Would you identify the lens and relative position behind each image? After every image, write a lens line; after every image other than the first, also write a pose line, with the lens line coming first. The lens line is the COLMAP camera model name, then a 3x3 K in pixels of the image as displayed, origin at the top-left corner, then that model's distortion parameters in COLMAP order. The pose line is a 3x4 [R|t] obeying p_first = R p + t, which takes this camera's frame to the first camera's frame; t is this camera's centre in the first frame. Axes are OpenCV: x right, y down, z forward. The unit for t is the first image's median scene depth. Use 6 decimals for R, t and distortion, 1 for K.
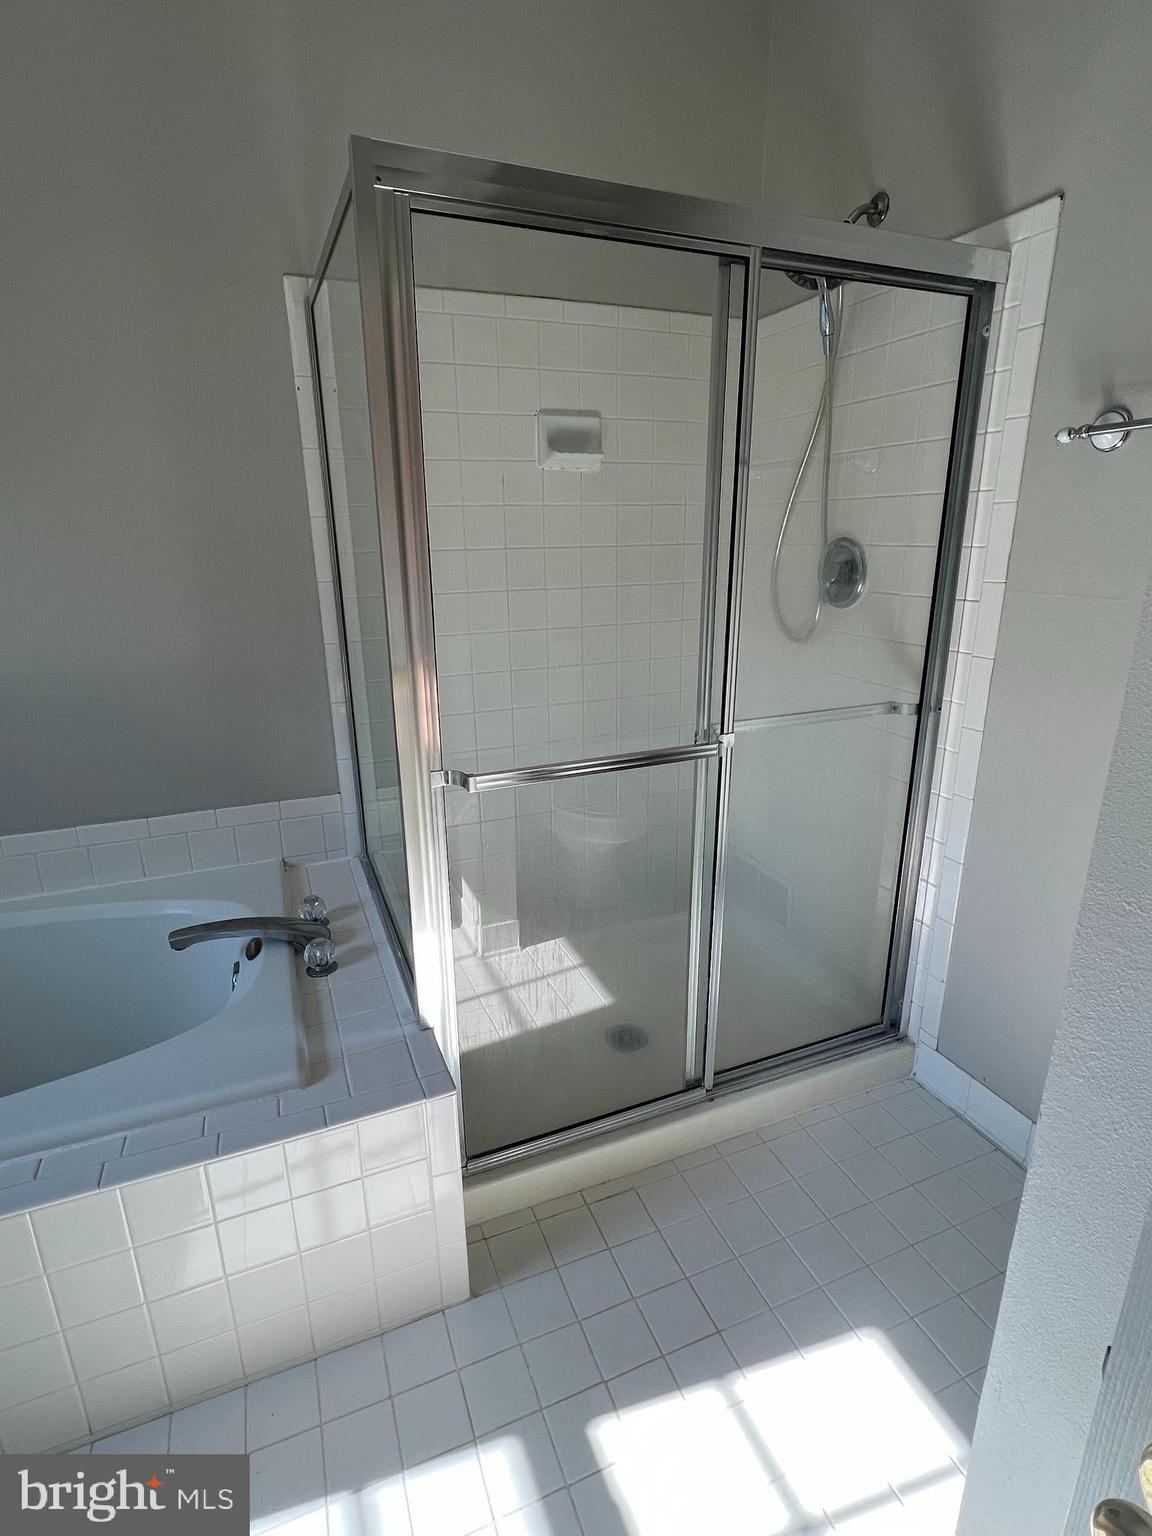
lens RADIAL K [[764.3, 0, 569.2], [0, 764.3, 765.3], [0, 0, 1]] dist [-0.000793, -0.000066]
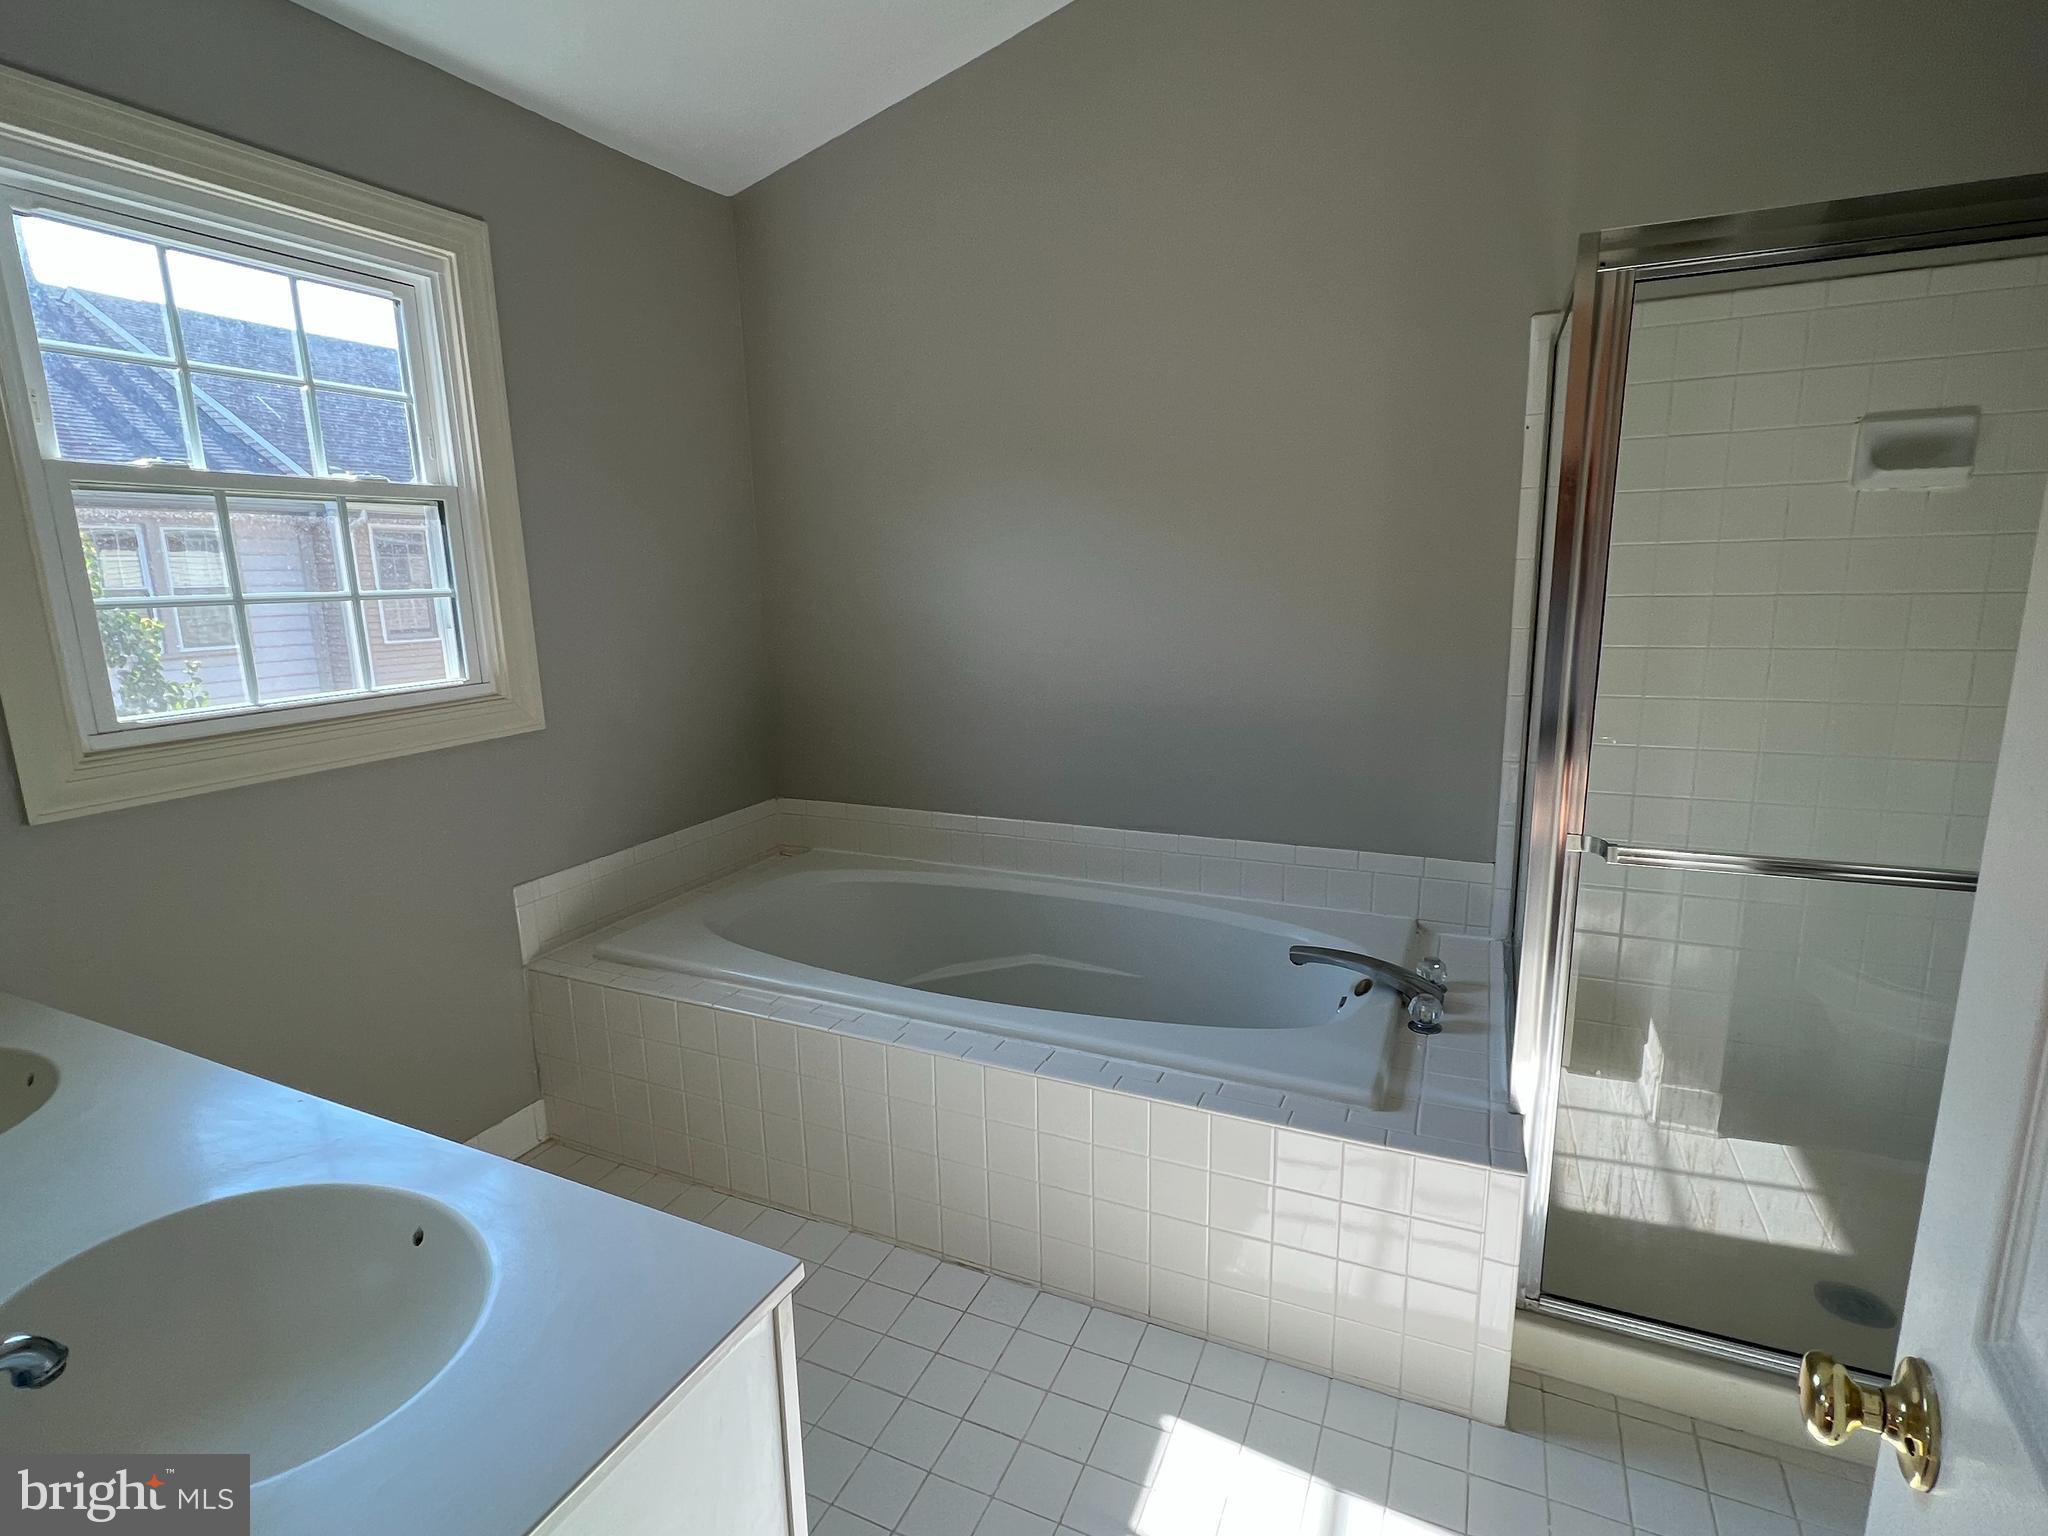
lens RADIAL K [[1019.0, 0, 1020.1], [0, 1019.0, 770.7], [0, 0, 1]] dist [-0.000793, -0.000066]
pose [[0.687539, 0.141109, -0.712305, 0.182247], [-0.200325, 0.979729, 0.000727, 0.051025], [0.697968, 0.142192, 0.701870, -0.278112]]
